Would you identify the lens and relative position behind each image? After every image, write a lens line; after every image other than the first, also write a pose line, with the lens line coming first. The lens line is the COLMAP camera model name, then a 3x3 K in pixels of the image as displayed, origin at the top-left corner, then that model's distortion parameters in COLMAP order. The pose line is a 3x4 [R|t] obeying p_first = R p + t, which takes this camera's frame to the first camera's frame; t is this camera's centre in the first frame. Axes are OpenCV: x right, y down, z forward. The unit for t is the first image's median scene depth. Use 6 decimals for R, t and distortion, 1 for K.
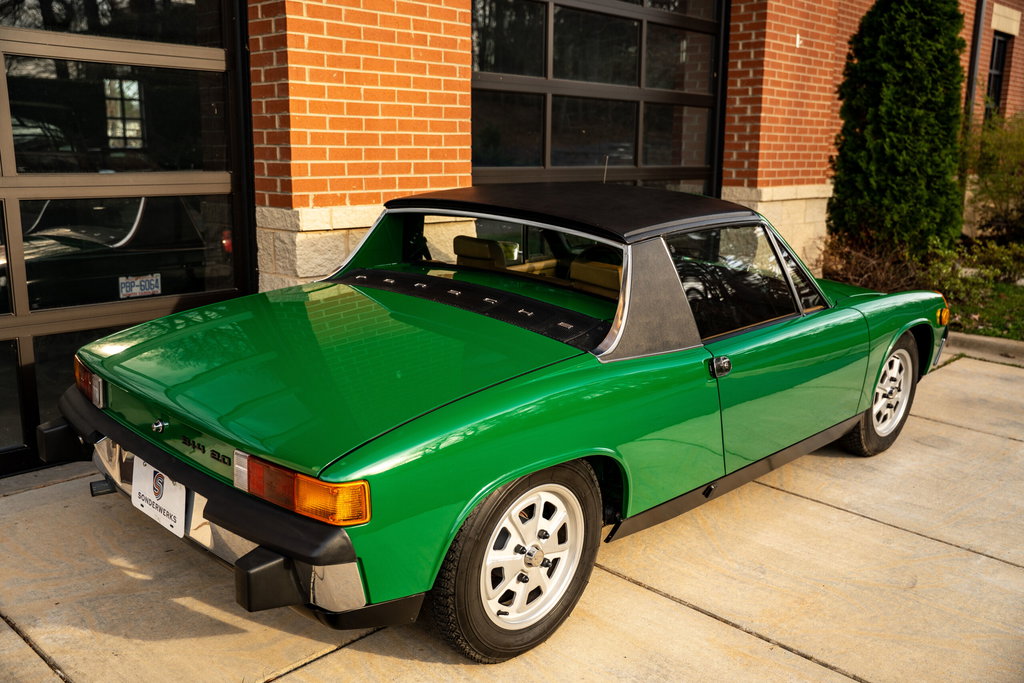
lens RADIAL K [[950.8, 0, 512.0], [0, 950.8, 341.5], [0, 0, 1]] dist [-0.017981, 0.009198]
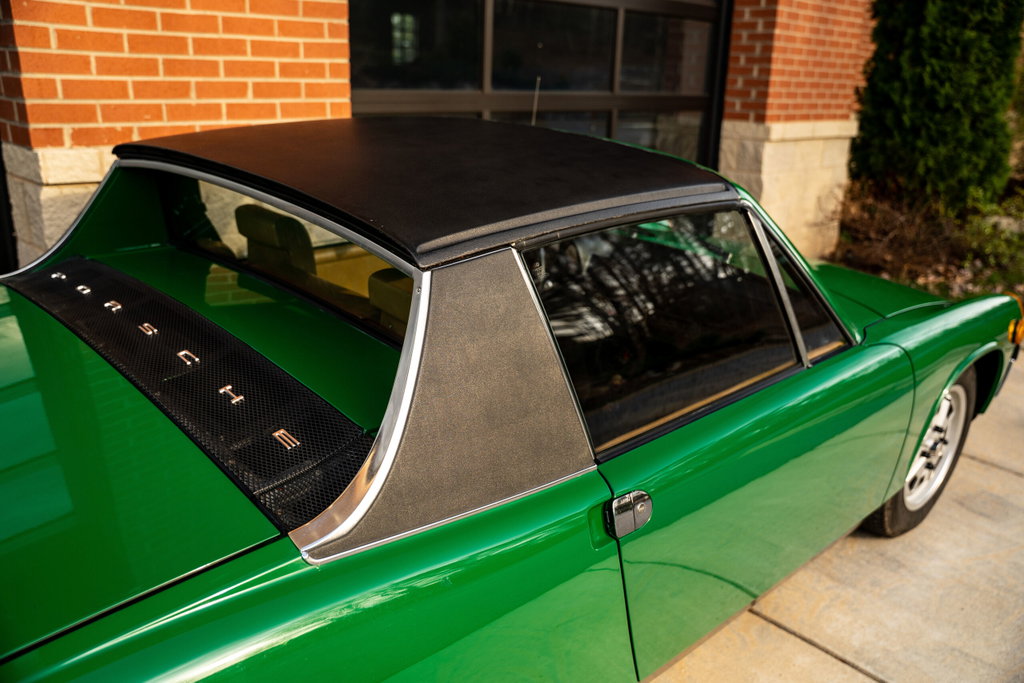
lens RADIAL K [[872.4, 0, 512.0], [0, 872.4, 341.5], [0, 0, 1]] dist [-0.093595, 0.142280]
pose [[0.998845, 0.033224, -0.034718, 0.070596], [-0.029510, 0.994295, 0.102498, -0.044043], [0.037925, -0.101355, 0.994127, 0.229462]]
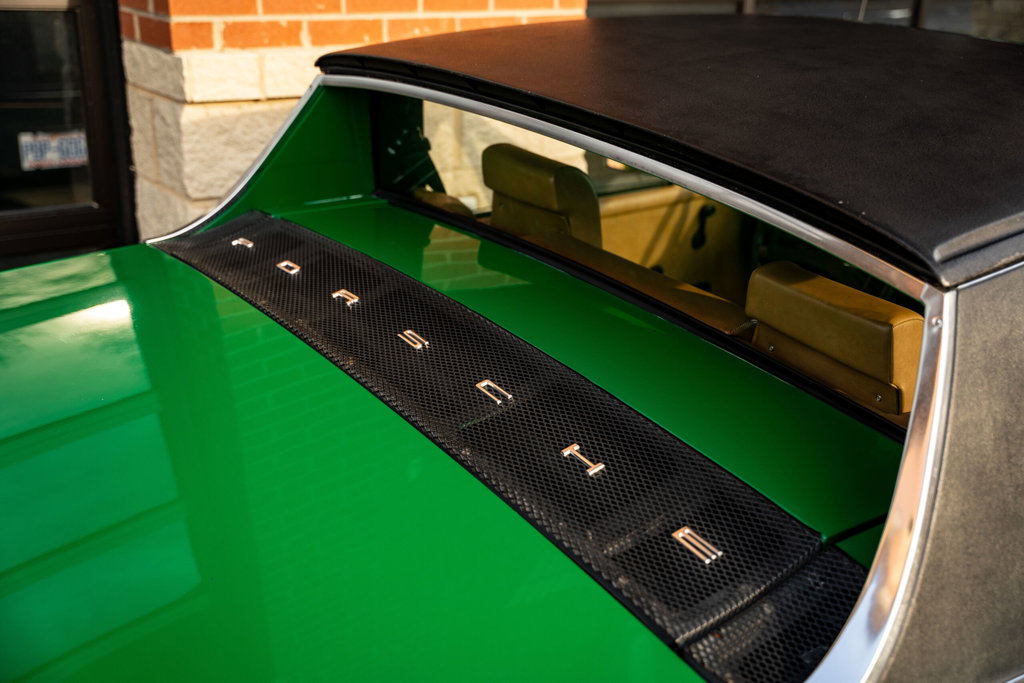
lens RADIAL K [[1173.5, 0, 512.0], [0, 1173.5, 341.5], [0, 0, 1]] dist [-0.053647, 0.371386]
pose [[0.983836, 0.076285, -0.162008, 0.020992], [-0.053104, 0.988314, 0.142880, -0.050939], [0.171015, -0.131967, 0.976391, 0.250799]]
